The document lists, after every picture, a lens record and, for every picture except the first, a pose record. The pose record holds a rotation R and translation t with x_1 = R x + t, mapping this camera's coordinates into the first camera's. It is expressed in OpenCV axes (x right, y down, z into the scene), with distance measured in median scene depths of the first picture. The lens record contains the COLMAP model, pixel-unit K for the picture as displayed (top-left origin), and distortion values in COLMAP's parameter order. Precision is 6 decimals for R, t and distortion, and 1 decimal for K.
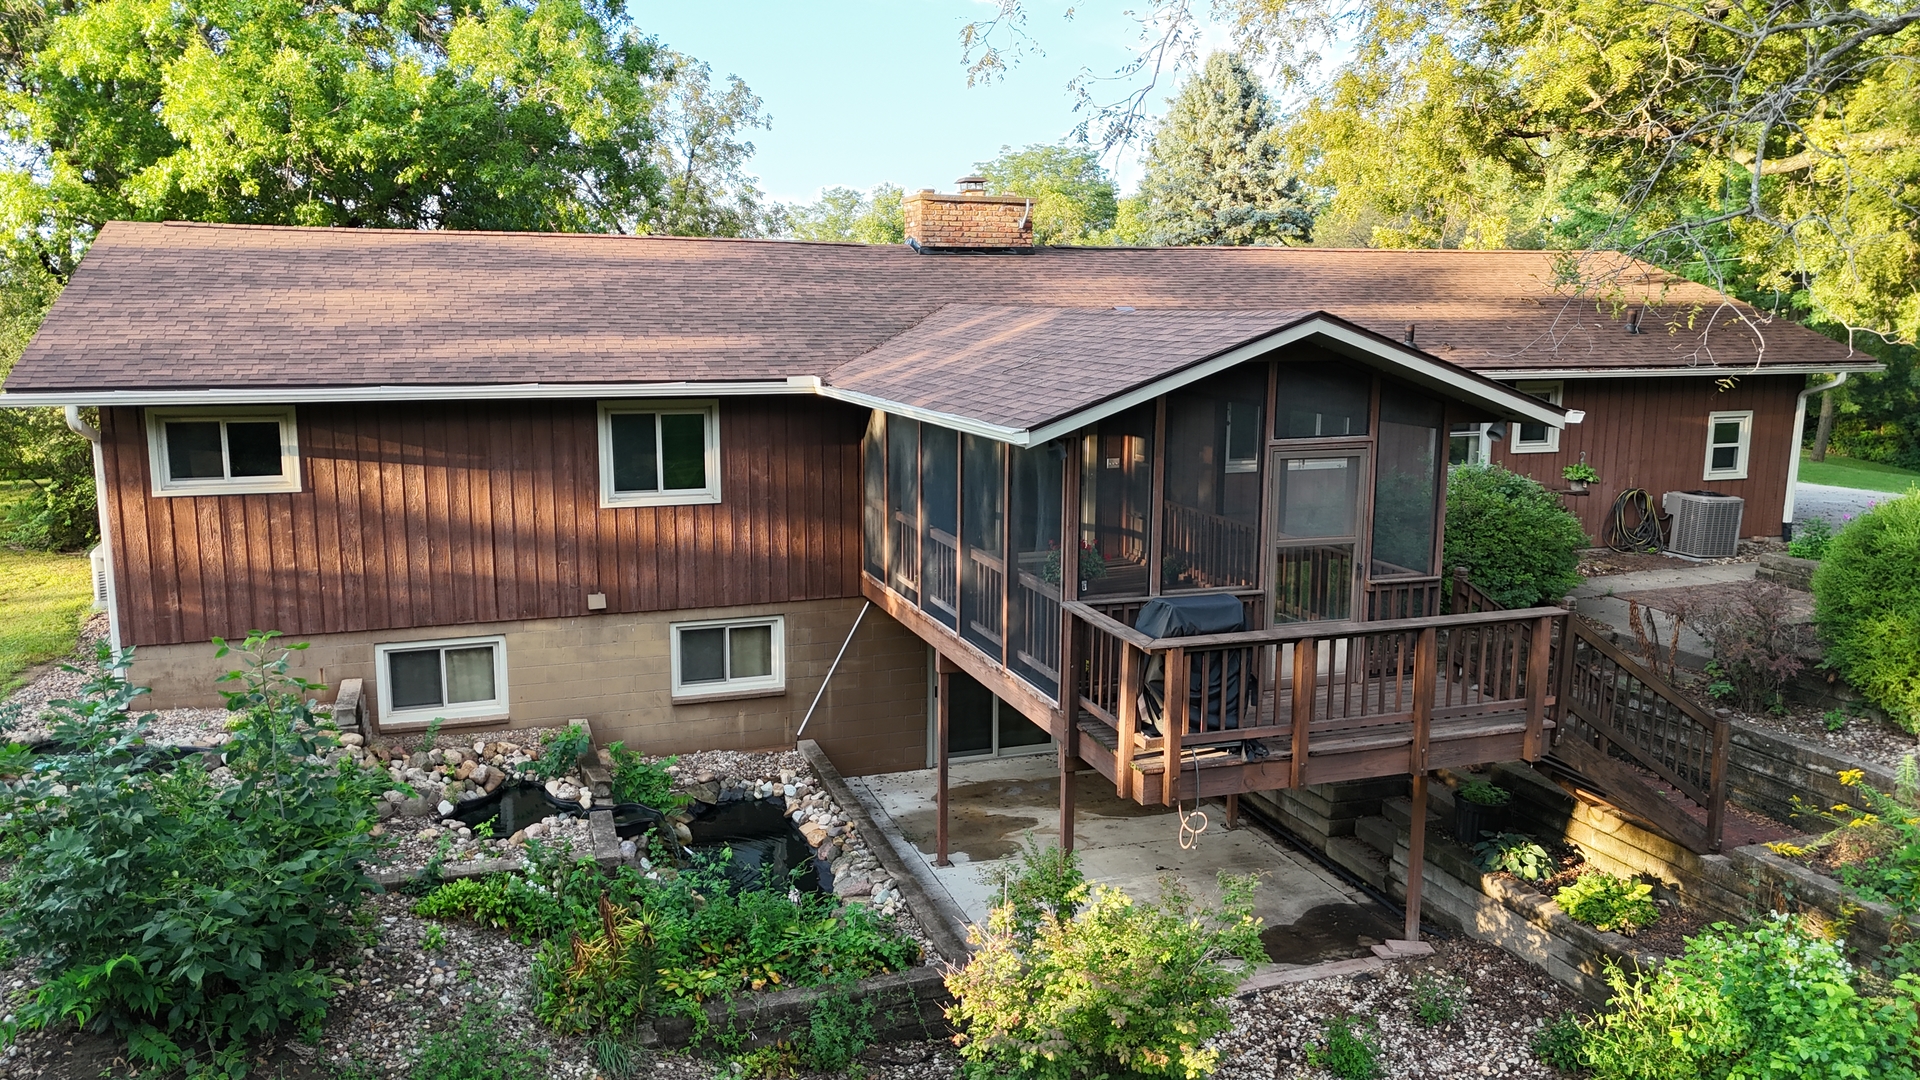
lens RADIAL K [[1415.4, 0, 955.3], [0, 1415.4, 537.7], [0, 0, 1]] dist [0.044347, -0.002957]
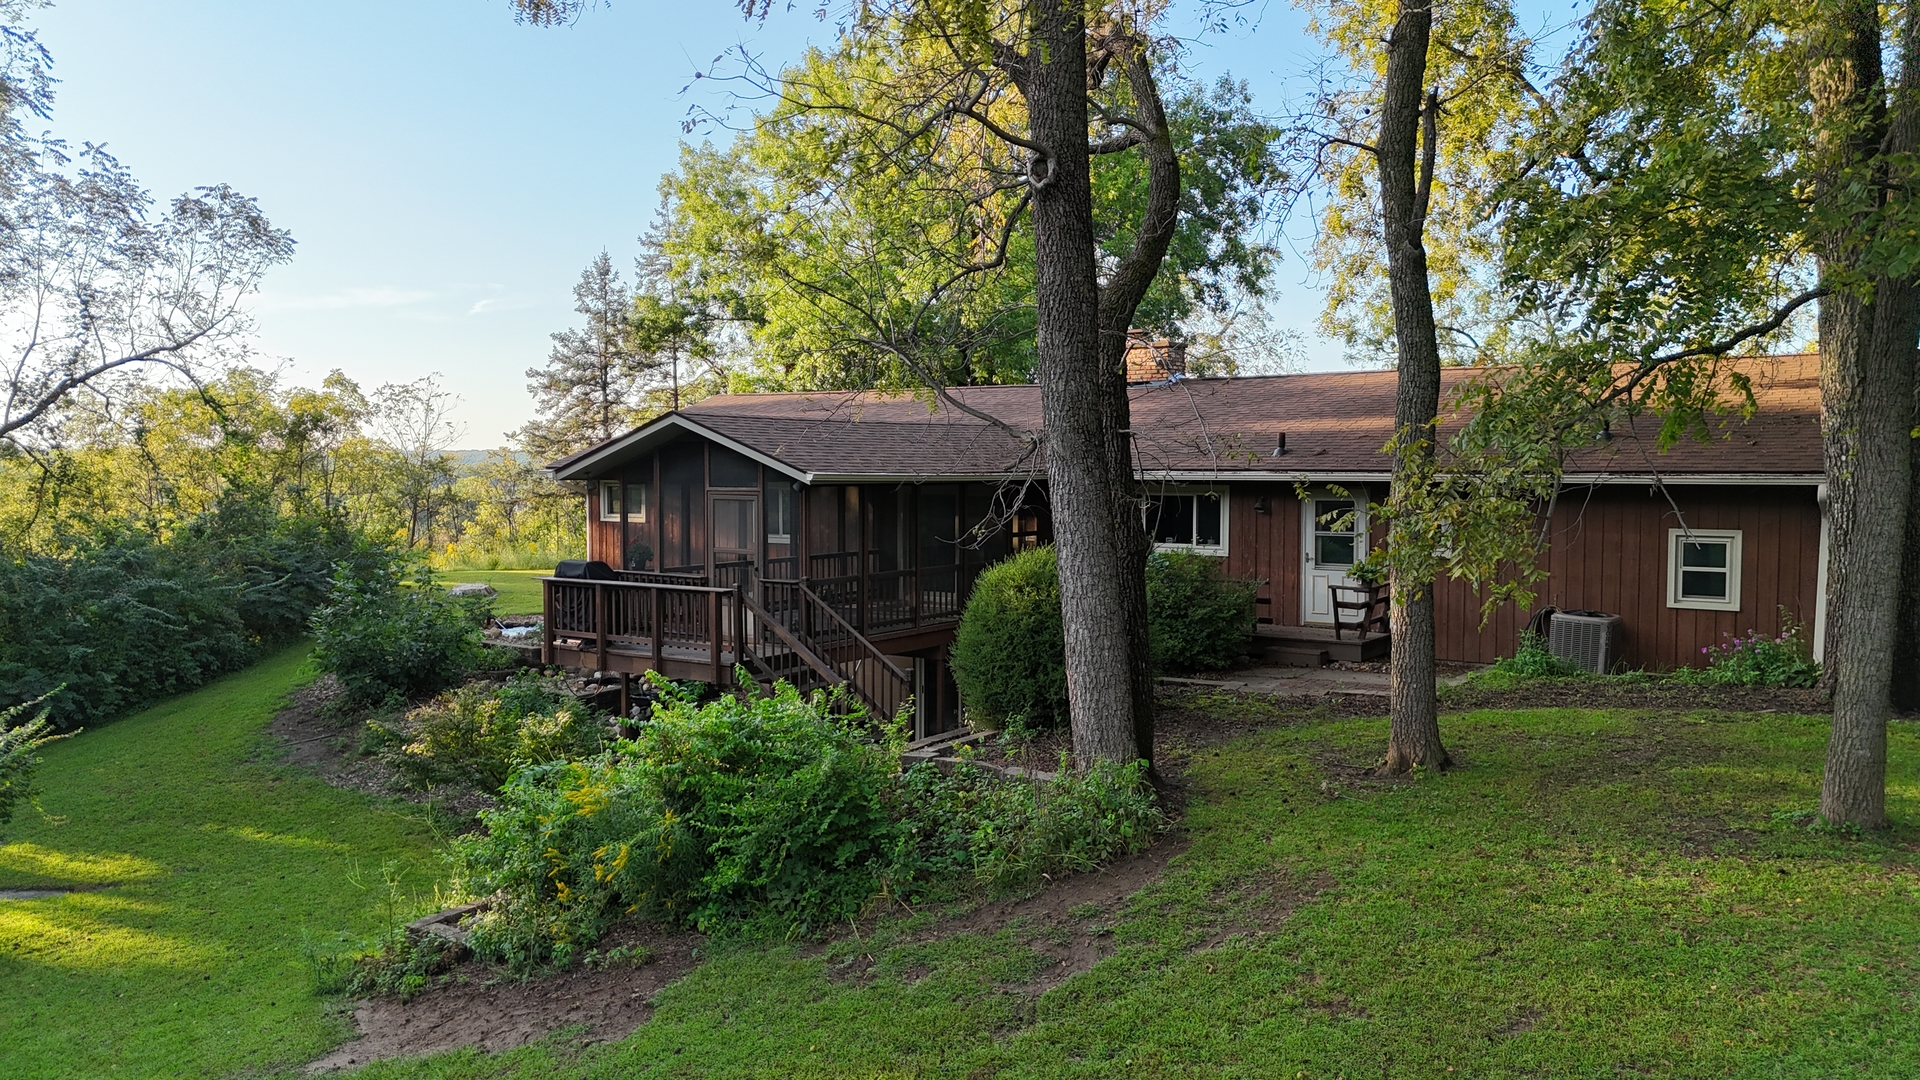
lens RADIAL K [[1415.4, 0, 957.0], [0, 1415.4, 535.6], [0, 0, 1]] dist [0.044347, -0.002957]
pose [[0.596381, 0.039461, -0.801731, 1.305742], [-0.133373, 0.989779, -0.050495, 0.025573], [0.791544, 0.137044, 0.595548, 0.178107]]
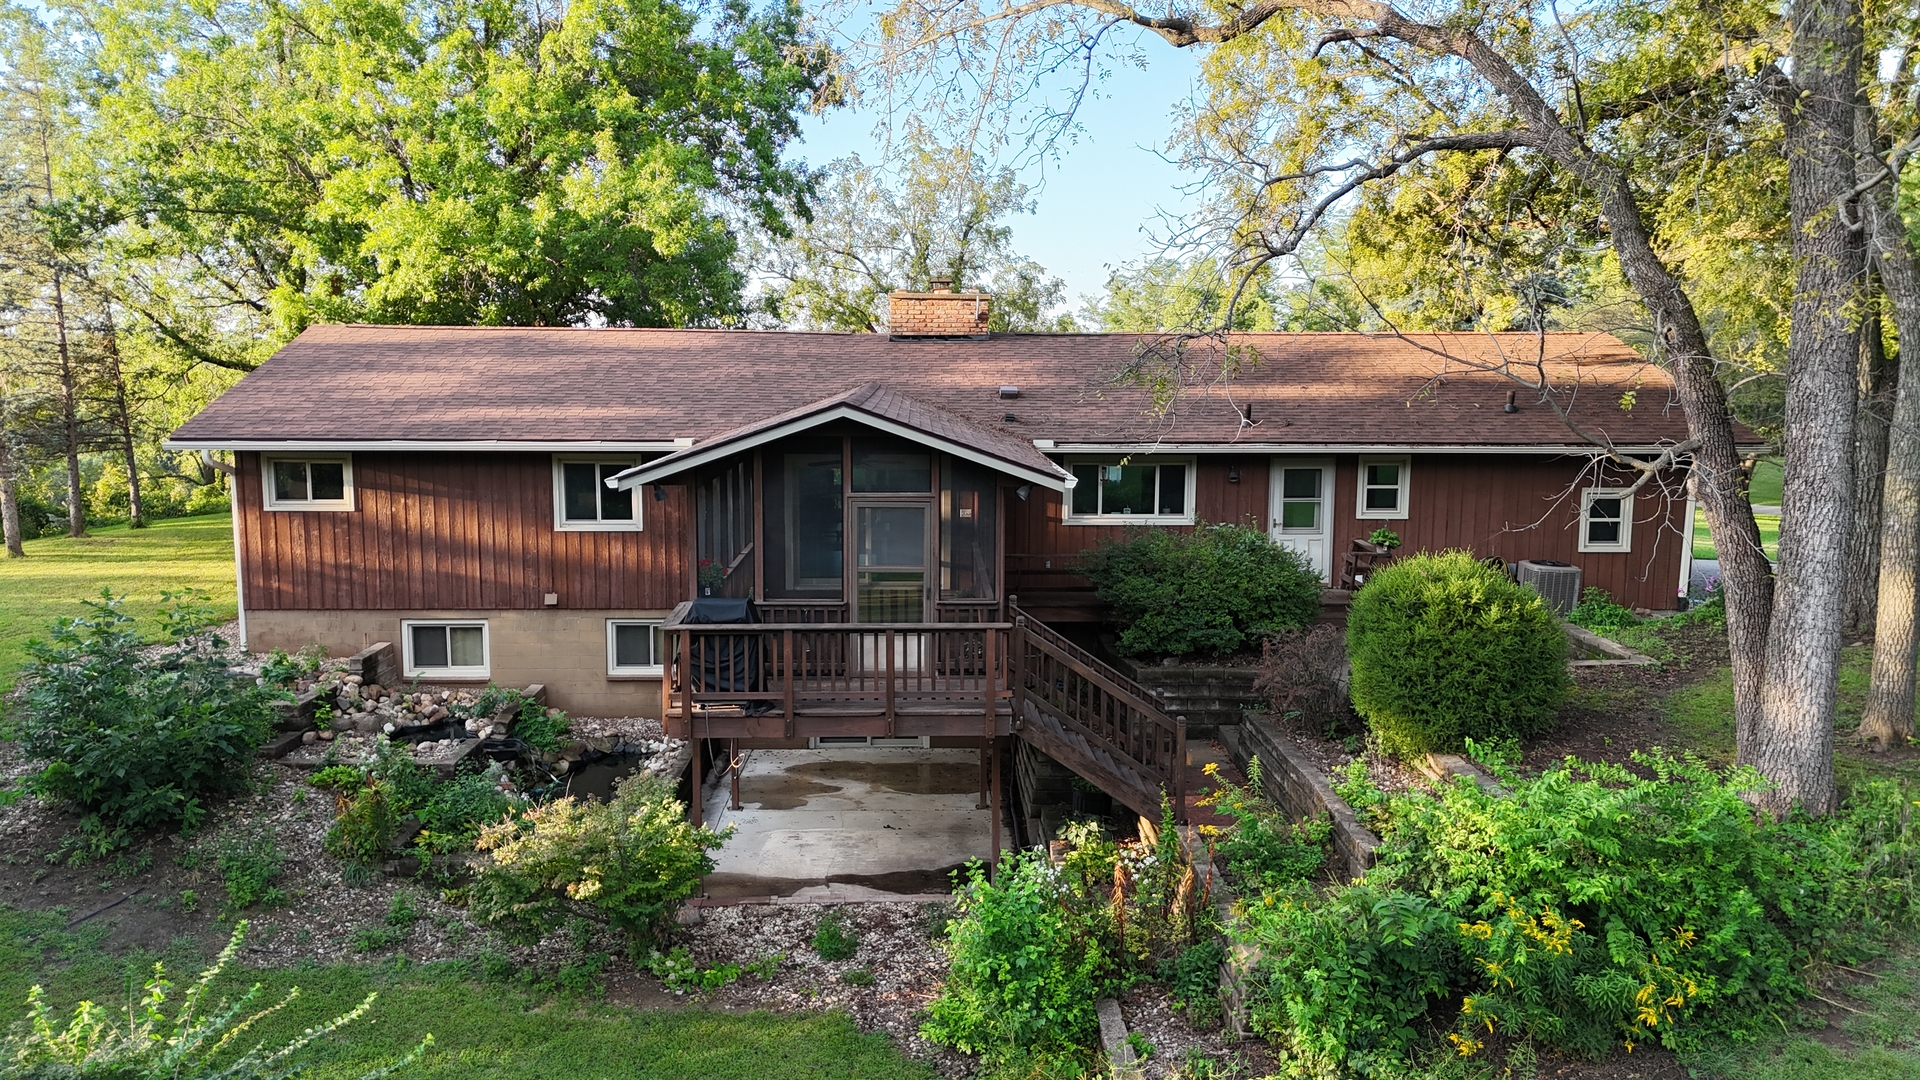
lens RADIAL K [[1415.4, 0, 960.9], [0, 1415.4, 548.4], [0, 0, 1]] dist [0.044347, -0.002957]
pose [[0.952428, 0.041209, -0.301964, 0.550613], [-0.051199, 0.998369, -0.025239, 0.010132], [0.300432, 0.039499, 0.952985, -0.196432]]
